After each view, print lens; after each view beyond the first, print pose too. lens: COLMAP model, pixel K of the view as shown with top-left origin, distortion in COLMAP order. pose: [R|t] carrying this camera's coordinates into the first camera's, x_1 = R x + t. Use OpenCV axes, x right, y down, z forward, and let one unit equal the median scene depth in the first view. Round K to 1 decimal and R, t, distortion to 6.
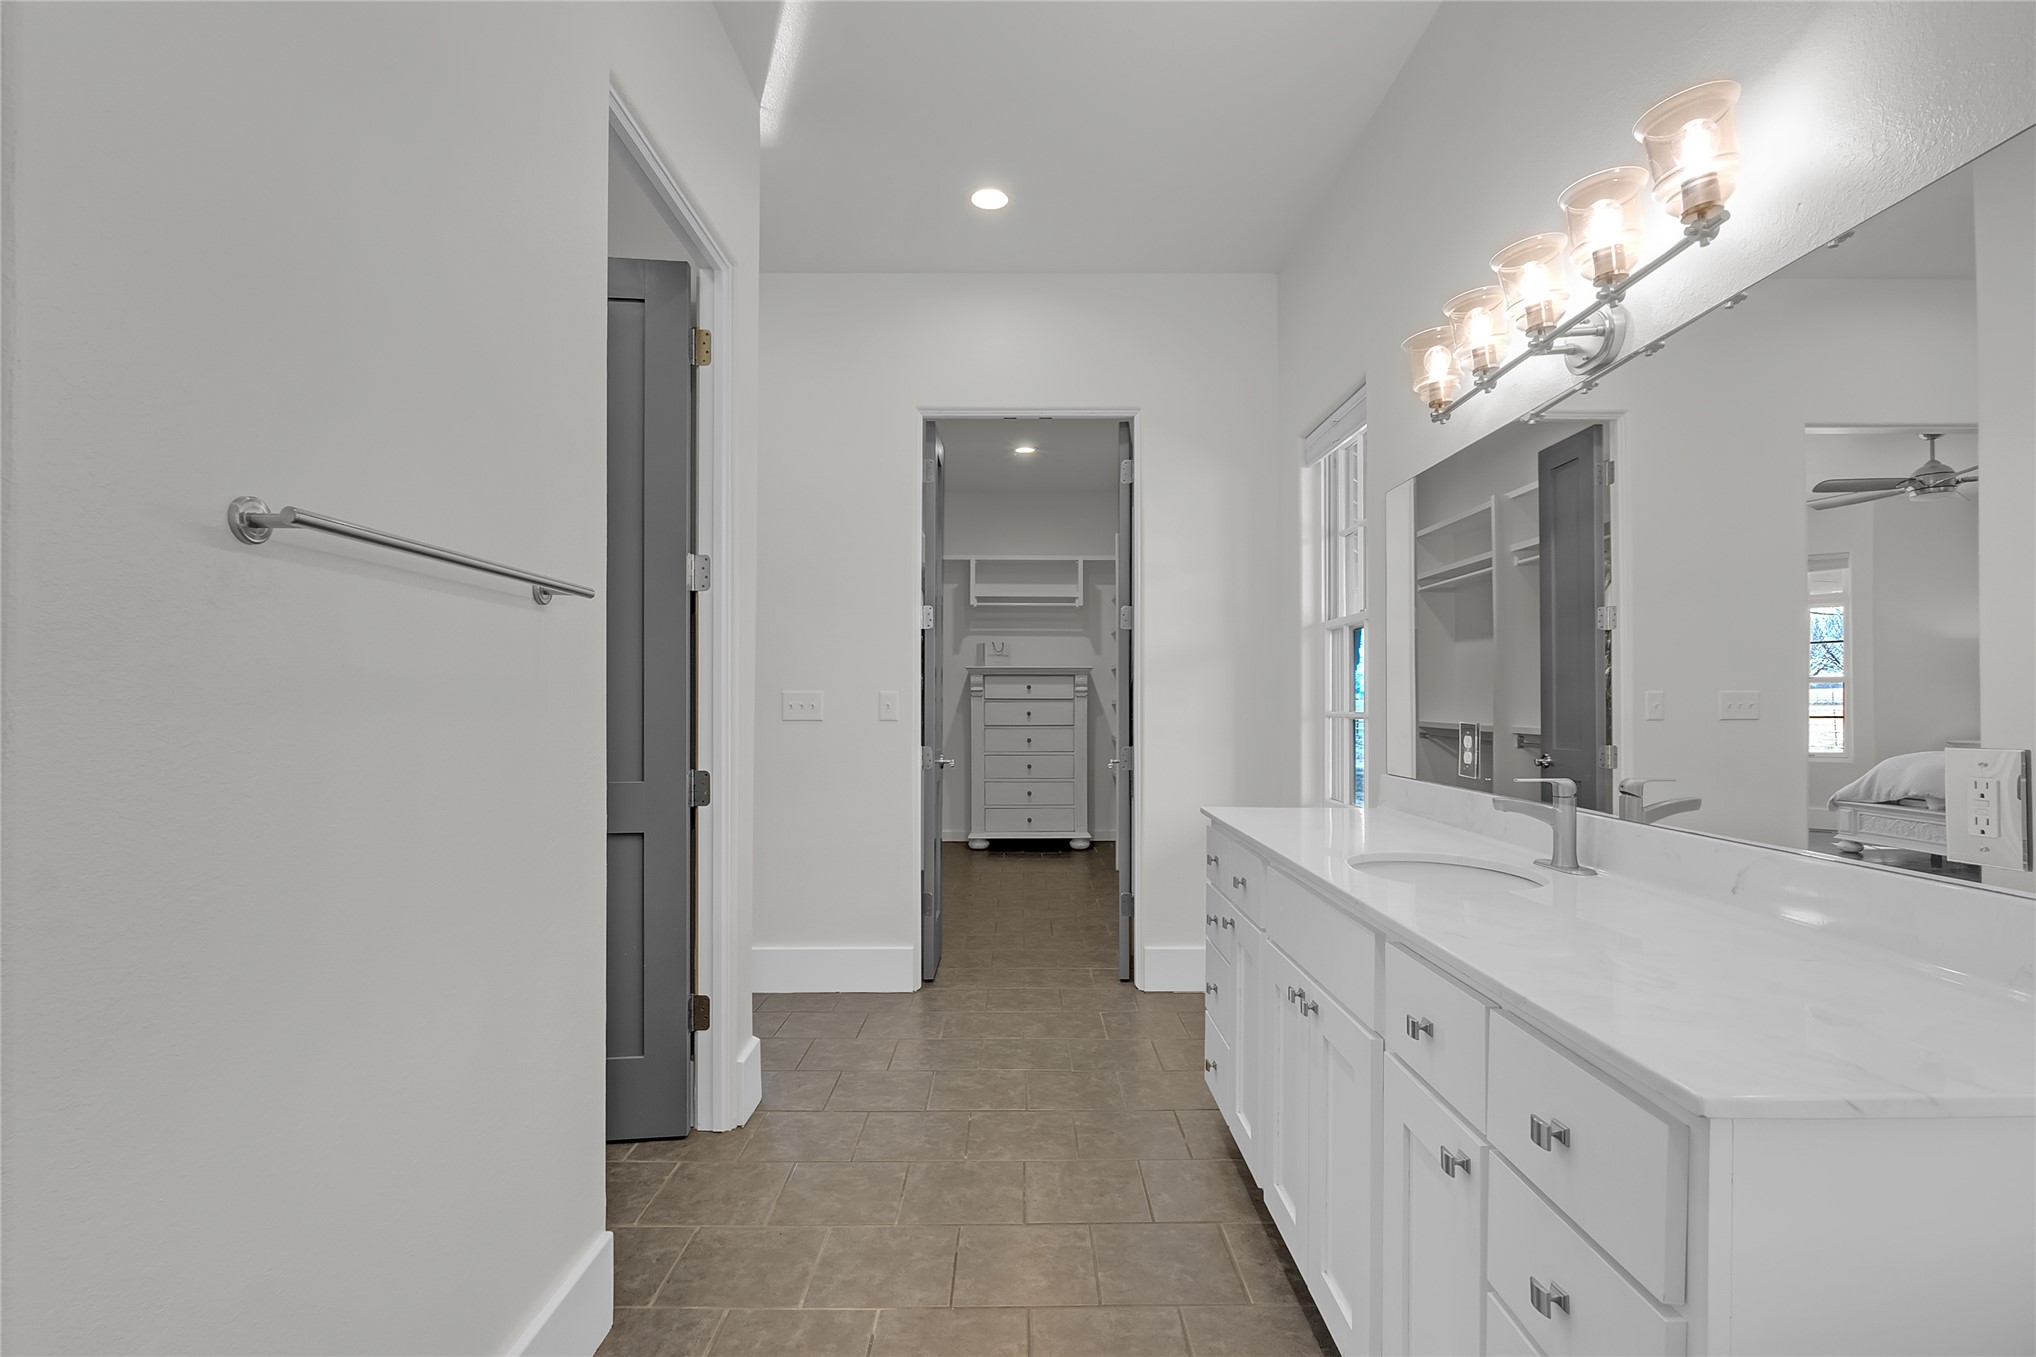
lens RADIAL K [[977.5, 0, 1019.7], [0, 977.5, 689.3], [0, 0, 1]] dist [-0.004546, -0.000940]
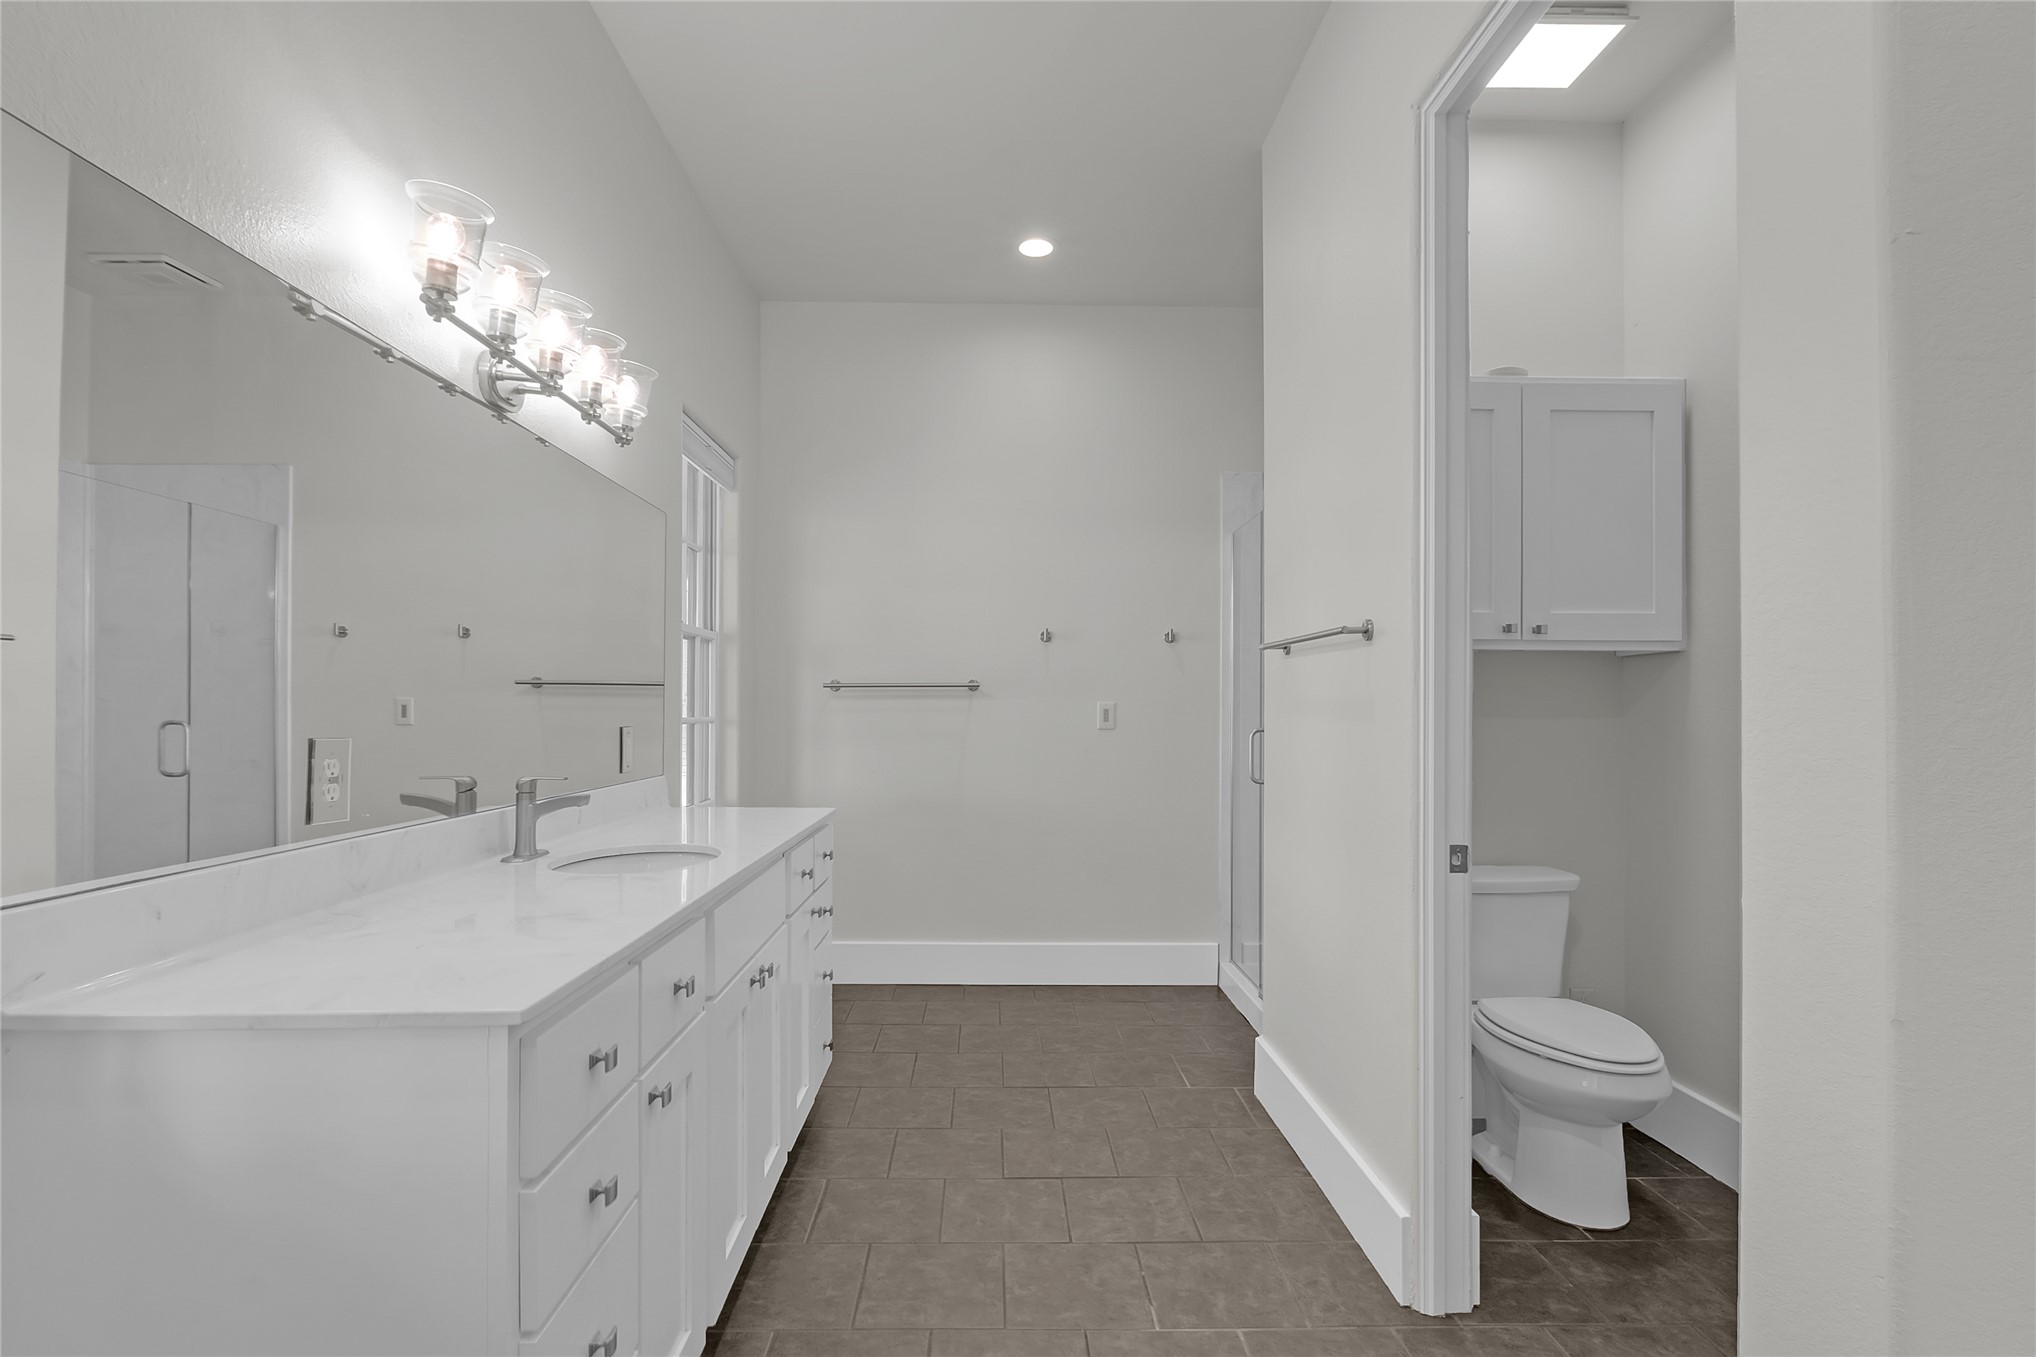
lens RADIAL K [[977.5, 0, 1015.5], [0, 977.5, 687.3], [0, 0, 1]] dist [-0.004546, -0.000940]
pose [[-0.999436, -0.007493, -0.032728, 0.036771], [-0.006772, 0.999733, -0.022073, 0.012443], [0.032884, -0.021839, -0.999221, 2.048889]]
